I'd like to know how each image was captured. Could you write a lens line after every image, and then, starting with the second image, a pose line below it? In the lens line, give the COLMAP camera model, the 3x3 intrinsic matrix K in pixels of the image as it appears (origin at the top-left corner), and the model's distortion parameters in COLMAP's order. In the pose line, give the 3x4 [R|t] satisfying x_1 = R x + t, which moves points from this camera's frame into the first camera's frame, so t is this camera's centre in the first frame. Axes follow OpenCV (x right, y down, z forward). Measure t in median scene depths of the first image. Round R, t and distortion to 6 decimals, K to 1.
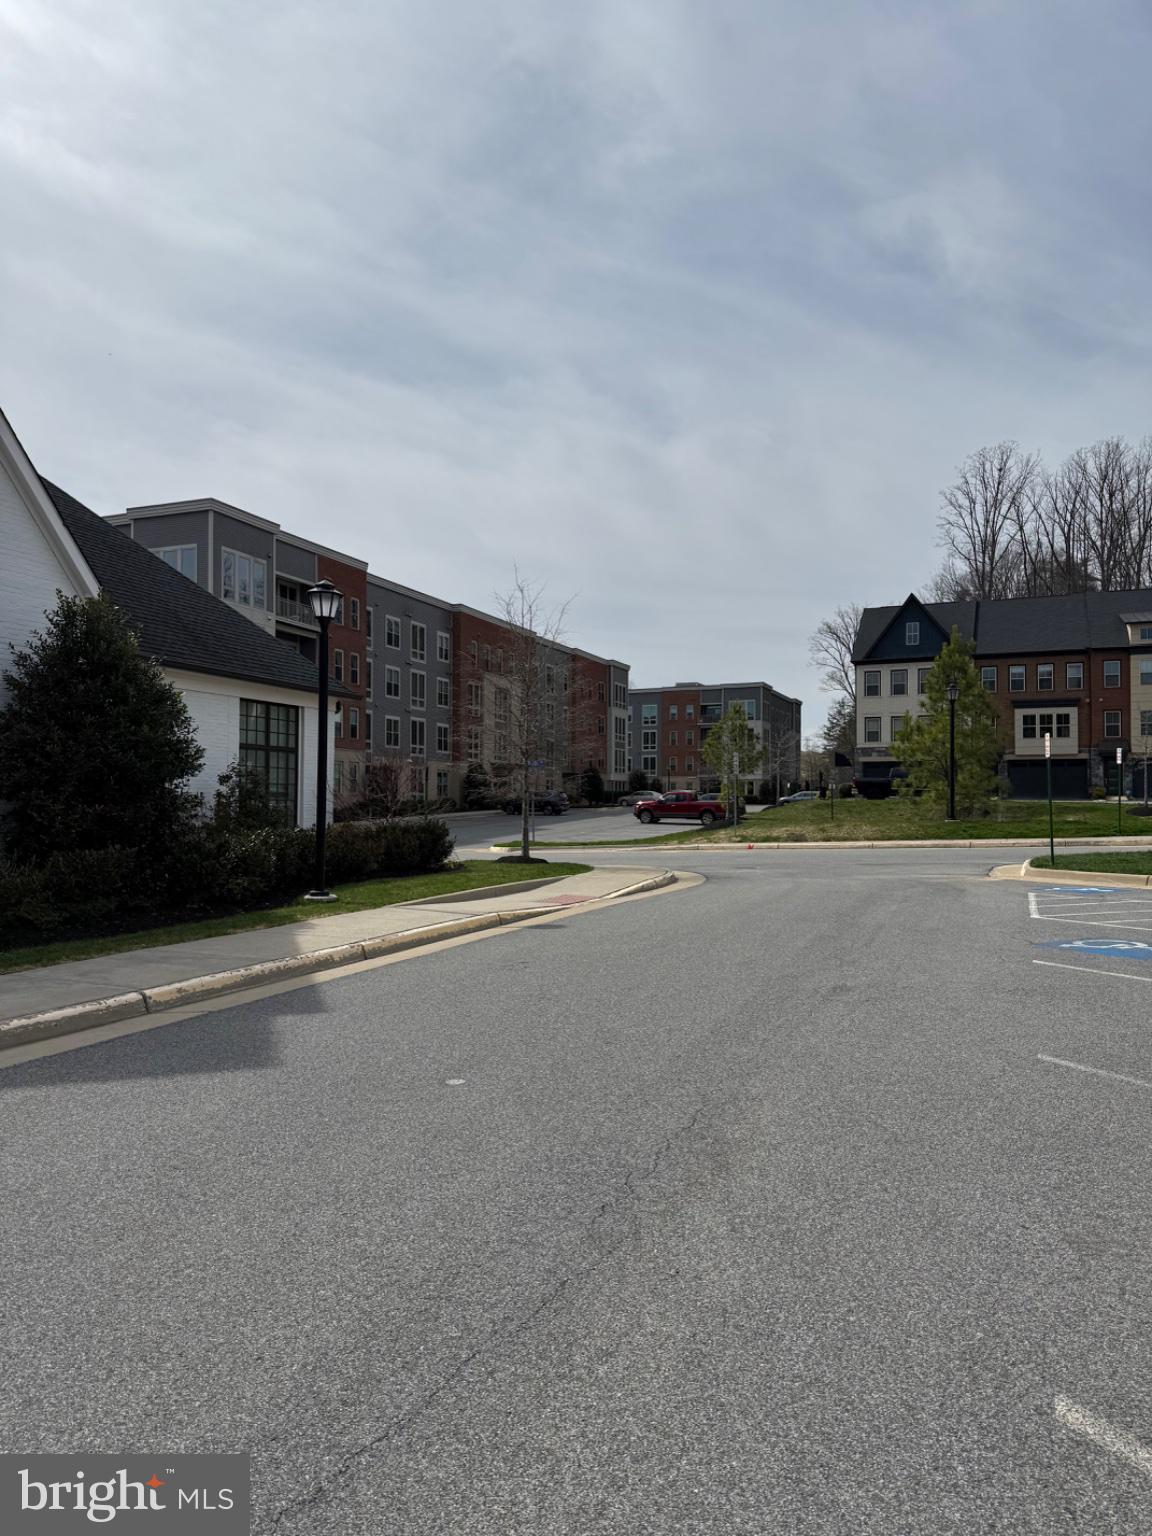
lens RADIAL K [[1067.7, 0, 572.2], [0, 1067.7, 775.4], [0, 0, 1]] dist [0.101052, -0.153475]
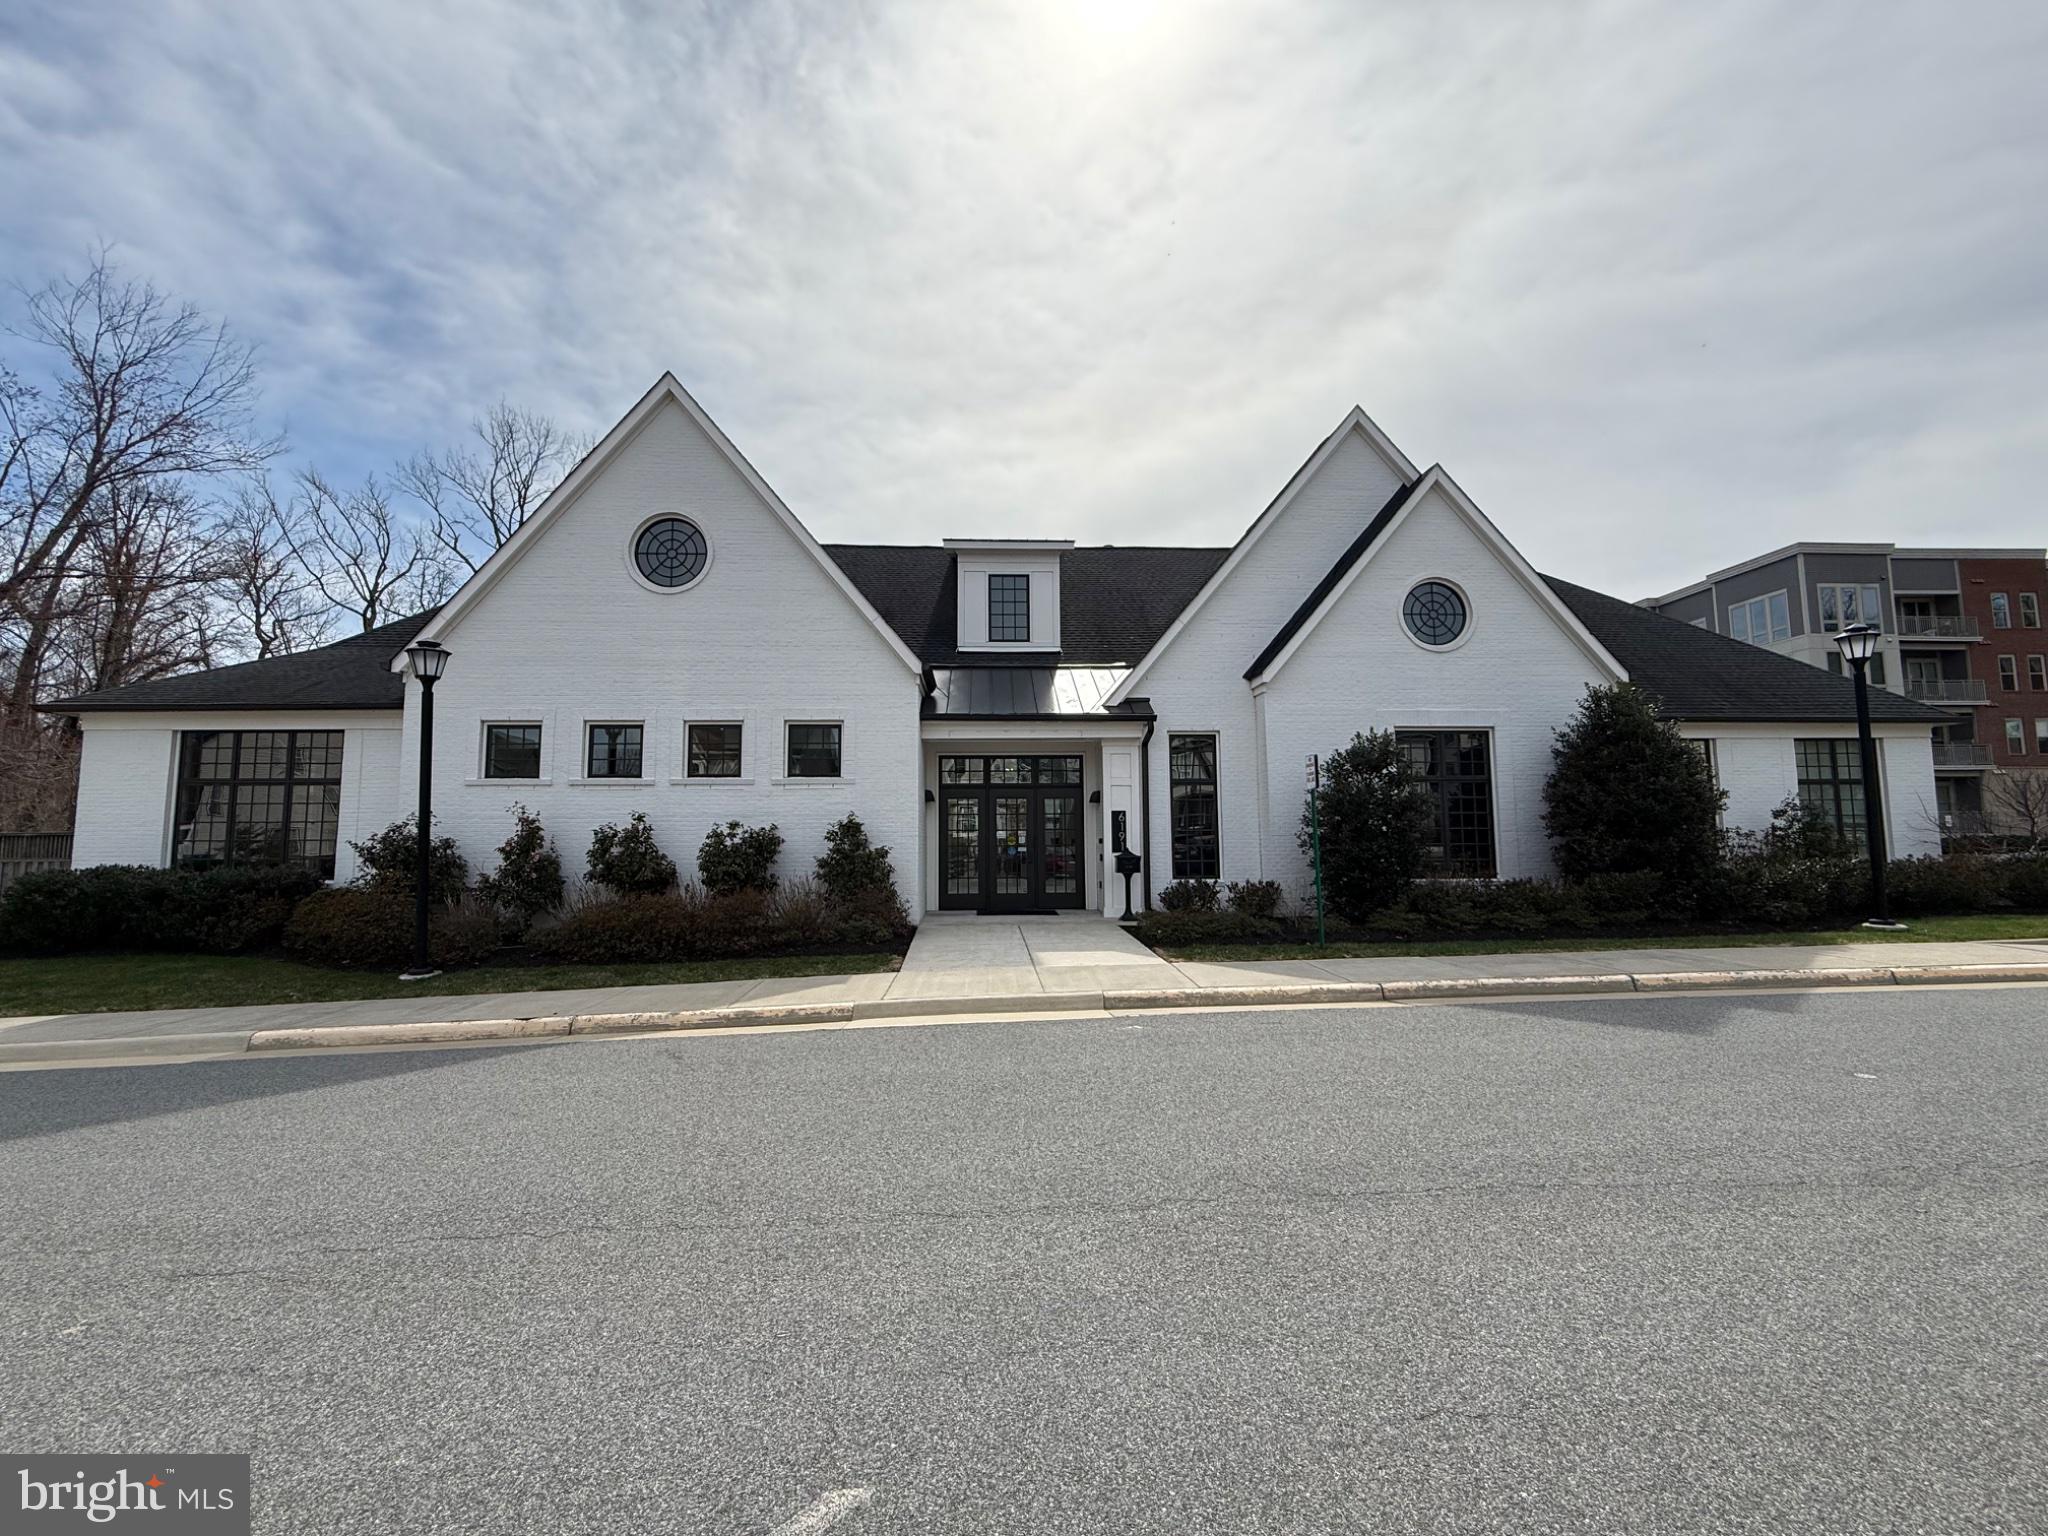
lens RADIAL K [[812.7, 0, 1015.6], [0, 812.7, 766.6], [0, 0, 1]] dist [-0.000521, -0.000367]
pose [[0.422357, -0.090761, -0.901874, 0.146363], [0.037334, 0.995872, -0.082737, -0.006690], [0.905661, 0.001274, 0.424001, -0.100065]]
